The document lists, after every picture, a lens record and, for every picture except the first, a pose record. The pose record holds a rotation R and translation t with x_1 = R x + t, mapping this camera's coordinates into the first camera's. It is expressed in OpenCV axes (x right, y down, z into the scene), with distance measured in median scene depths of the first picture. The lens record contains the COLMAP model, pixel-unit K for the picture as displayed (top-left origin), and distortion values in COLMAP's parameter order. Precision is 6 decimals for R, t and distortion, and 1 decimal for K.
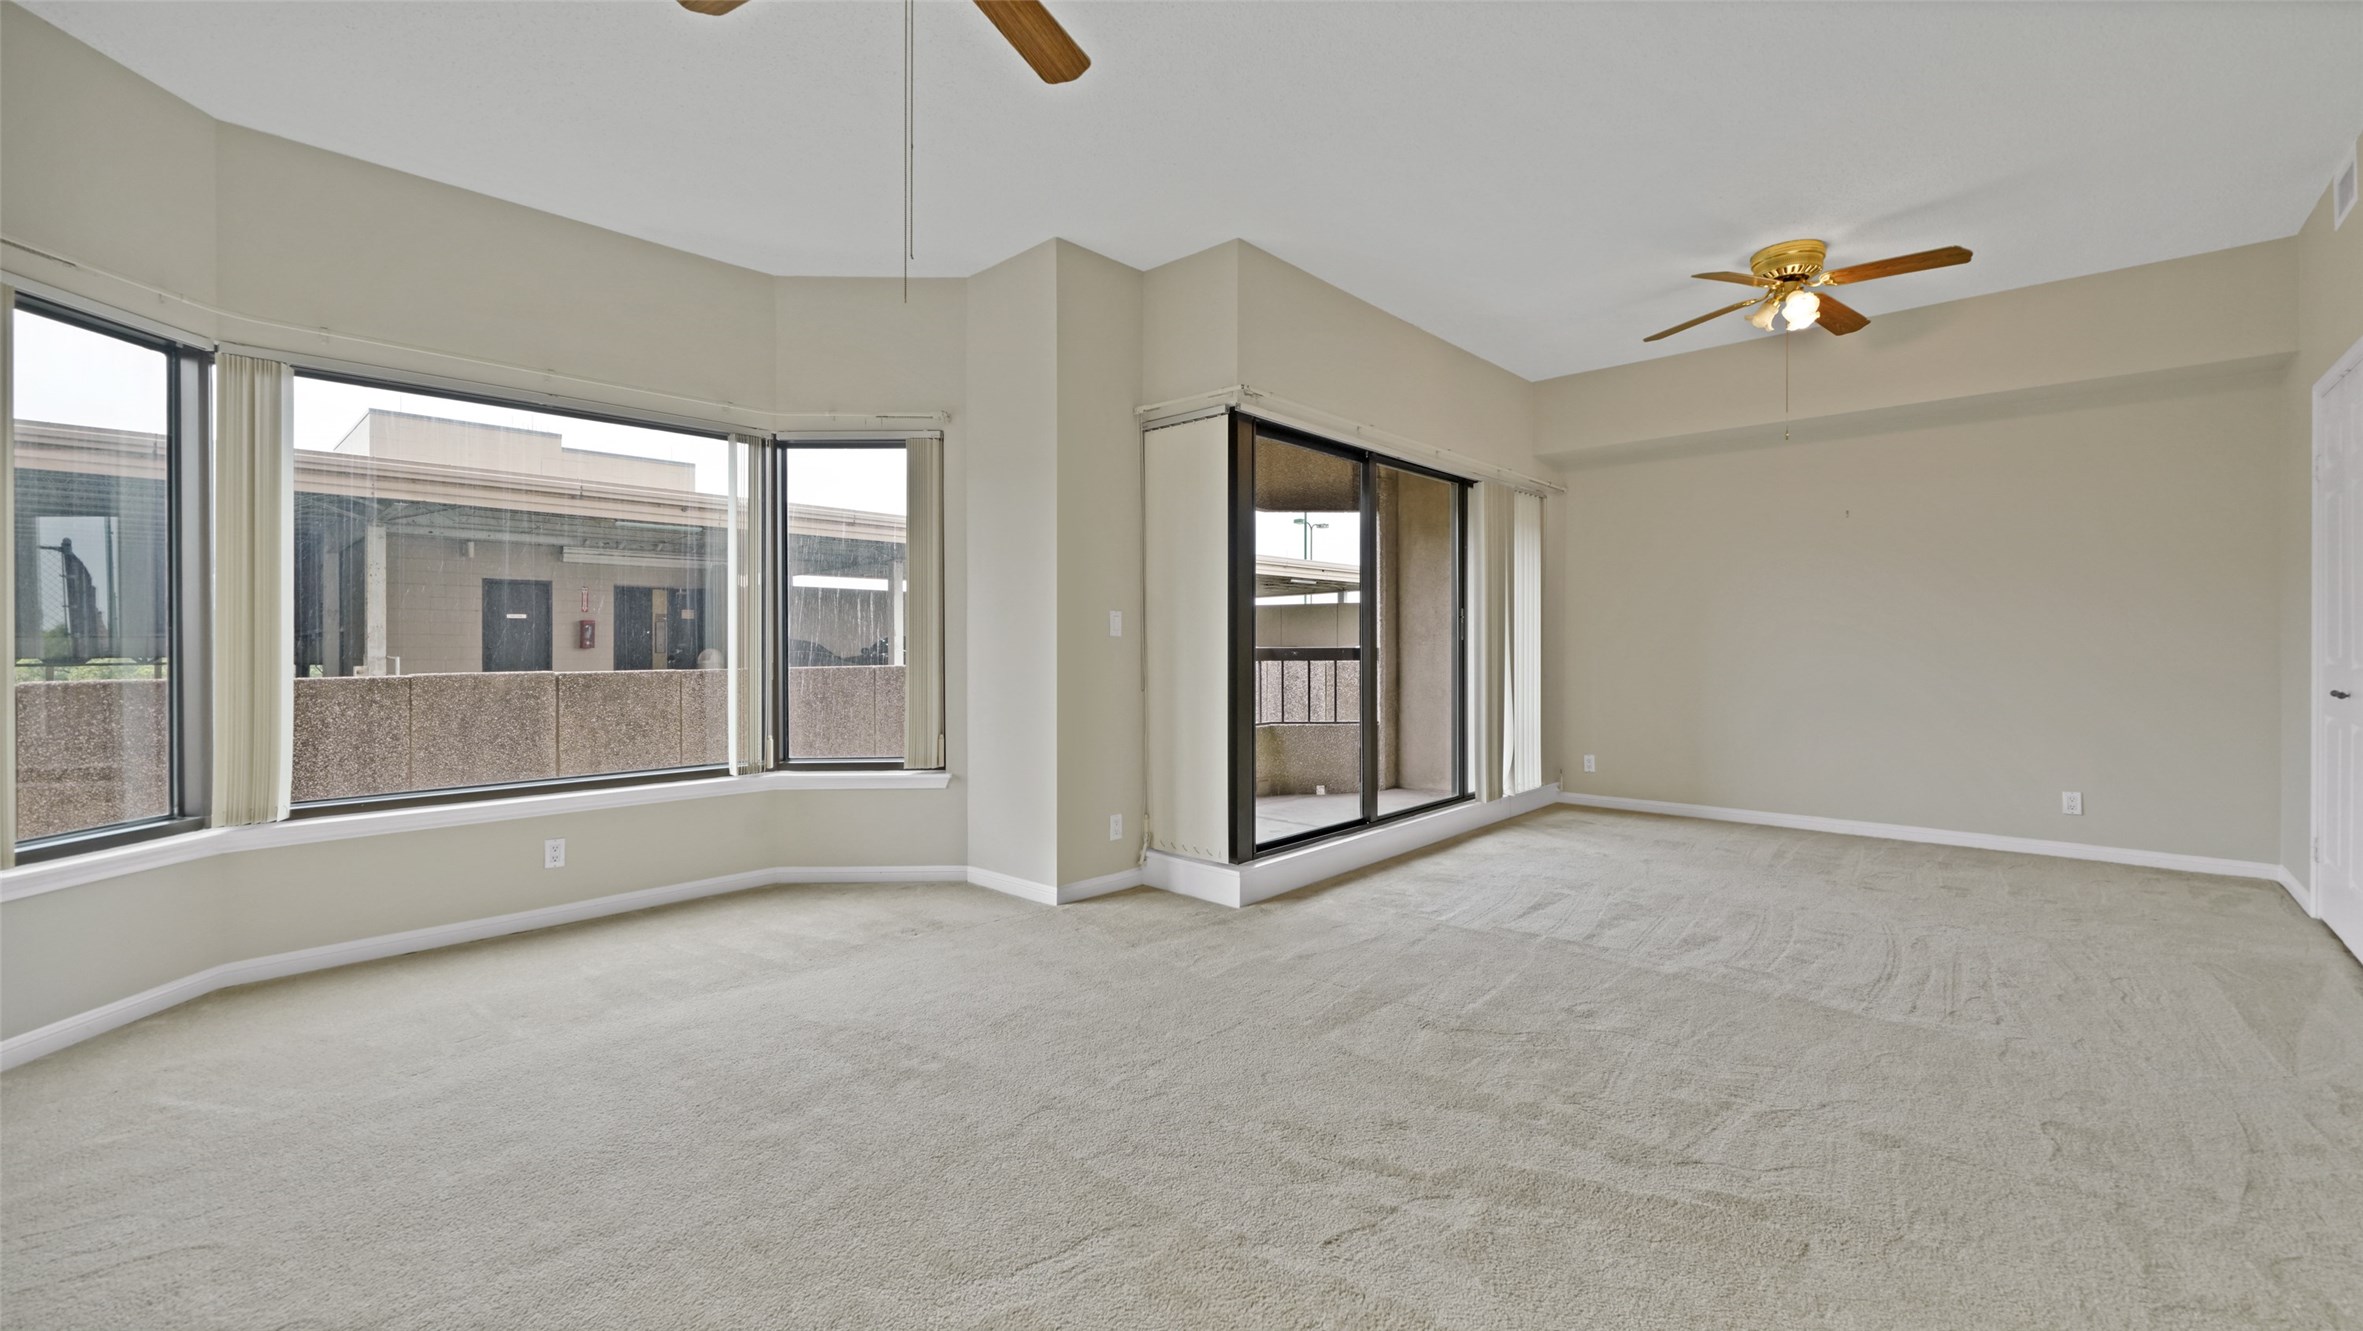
lens RADIAL K [[969.5, 0, 1188.1], [0, 969.5, 654.3], [0, 0, 1]] dist [0.003224, 0.000333]
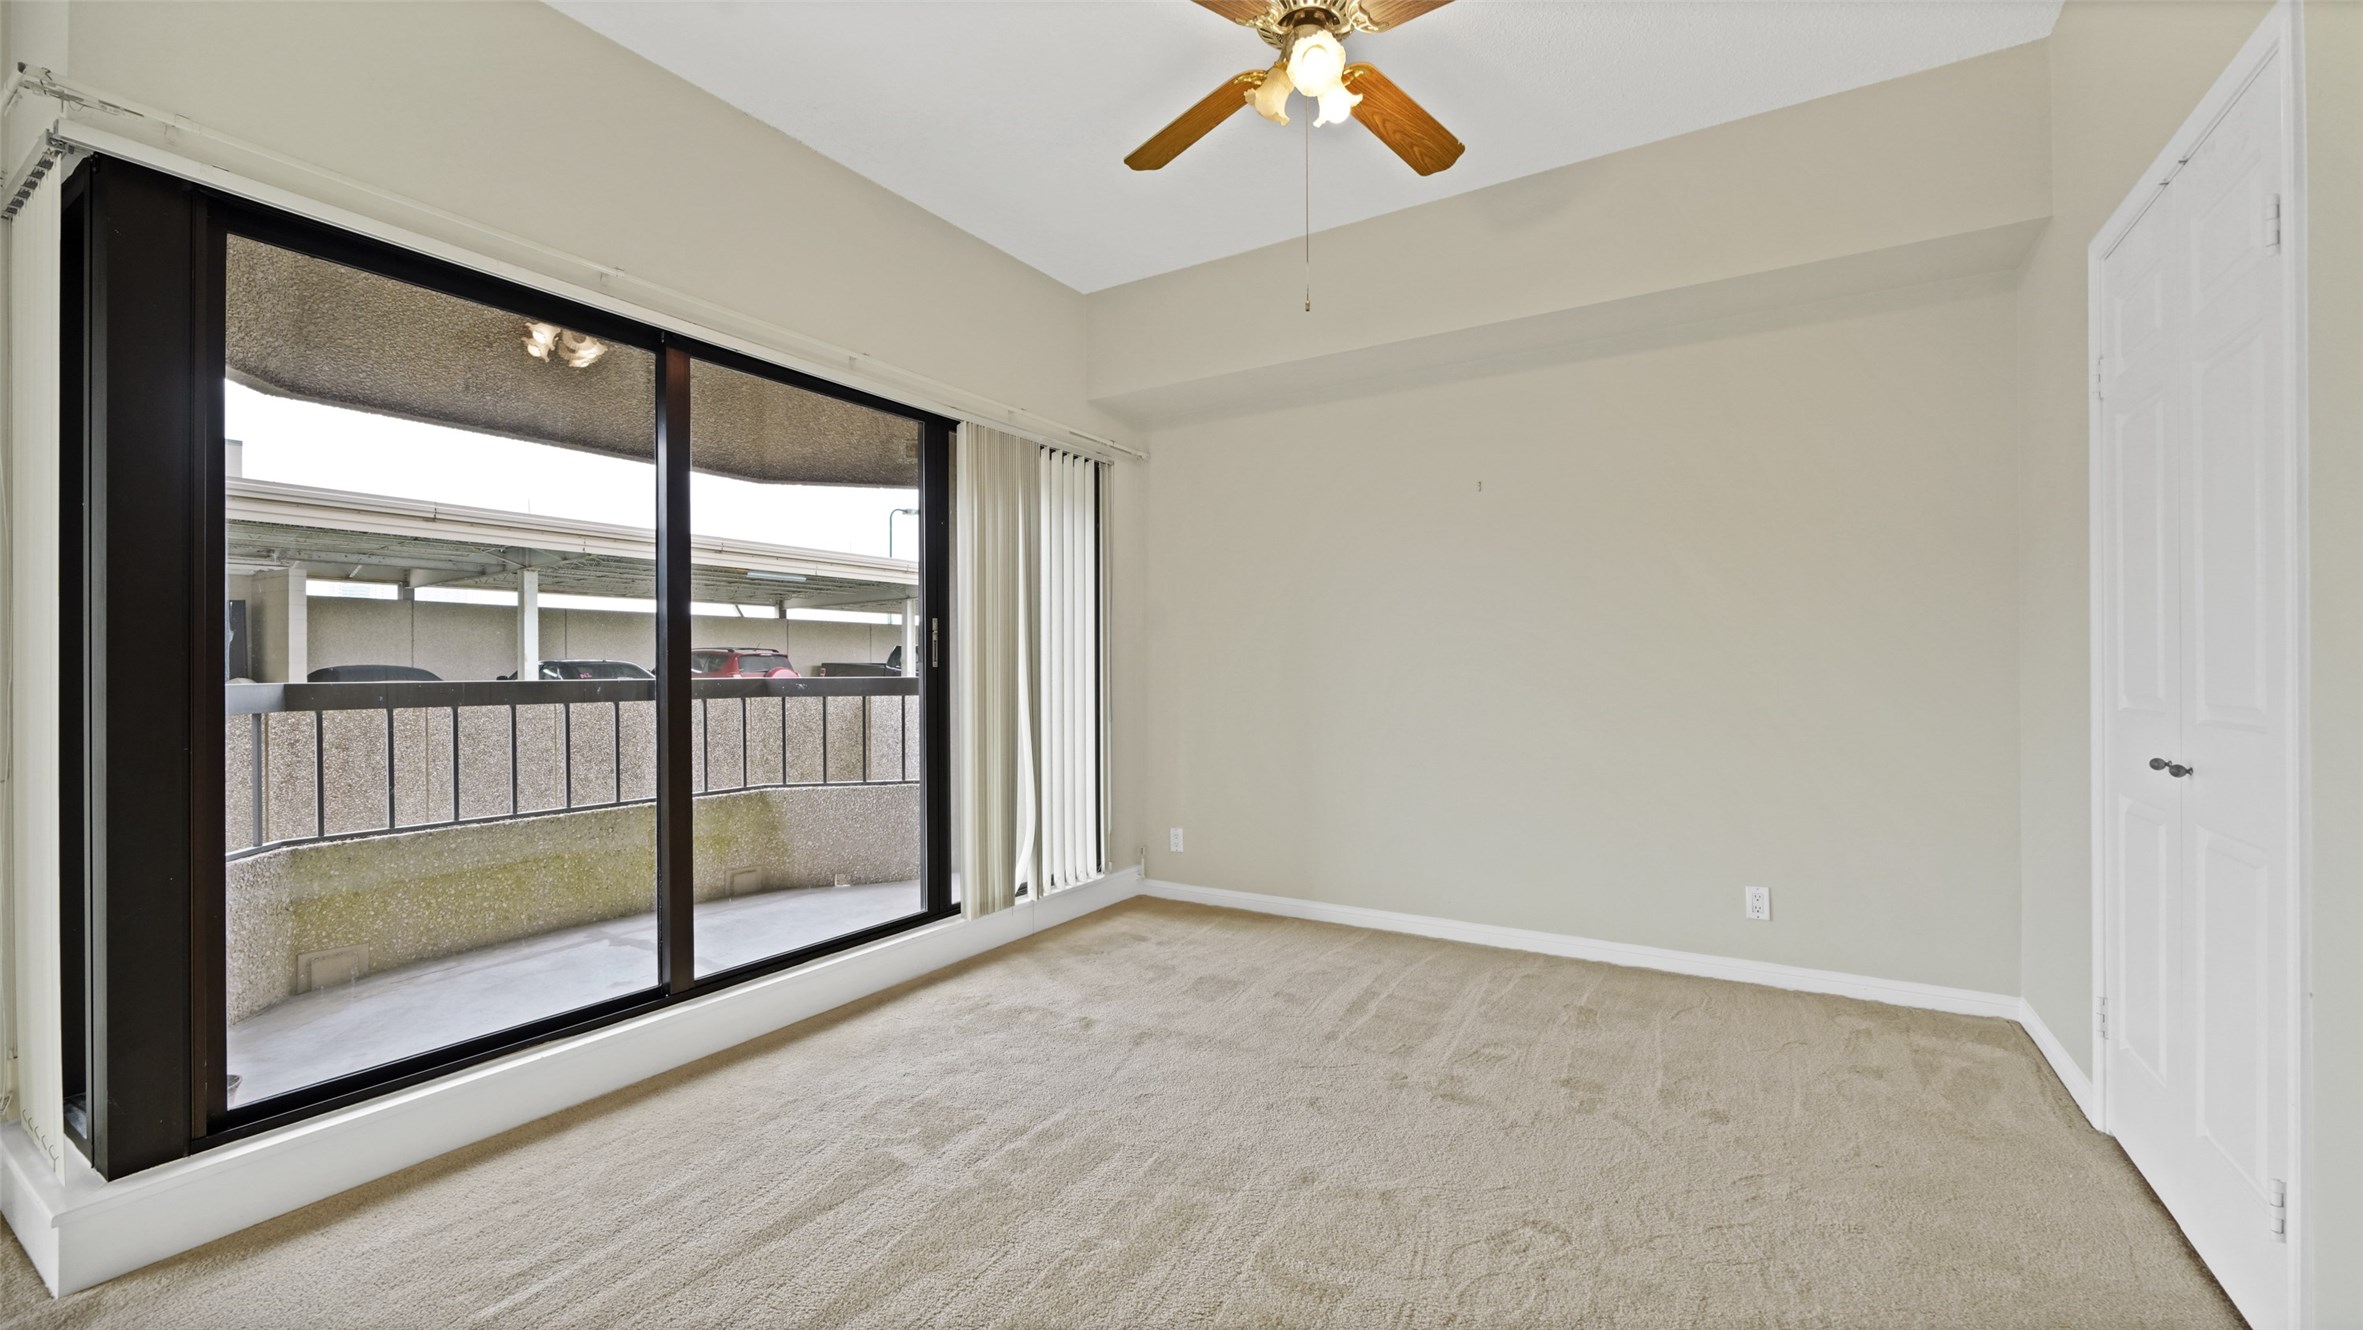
lens RADIAL K [[955.5, 0, 1185.4], [0, 955.5, 672.6], [0, 0, 1]] dist [-0.000852, -0.000128]
pose [[0.982388, -0.003927, 0.186811, 0.318310], [0.004958, 0.999975, -0.005051, -0.006686], [-0.186786, 0.005888, 0.982383, 0.339001]]
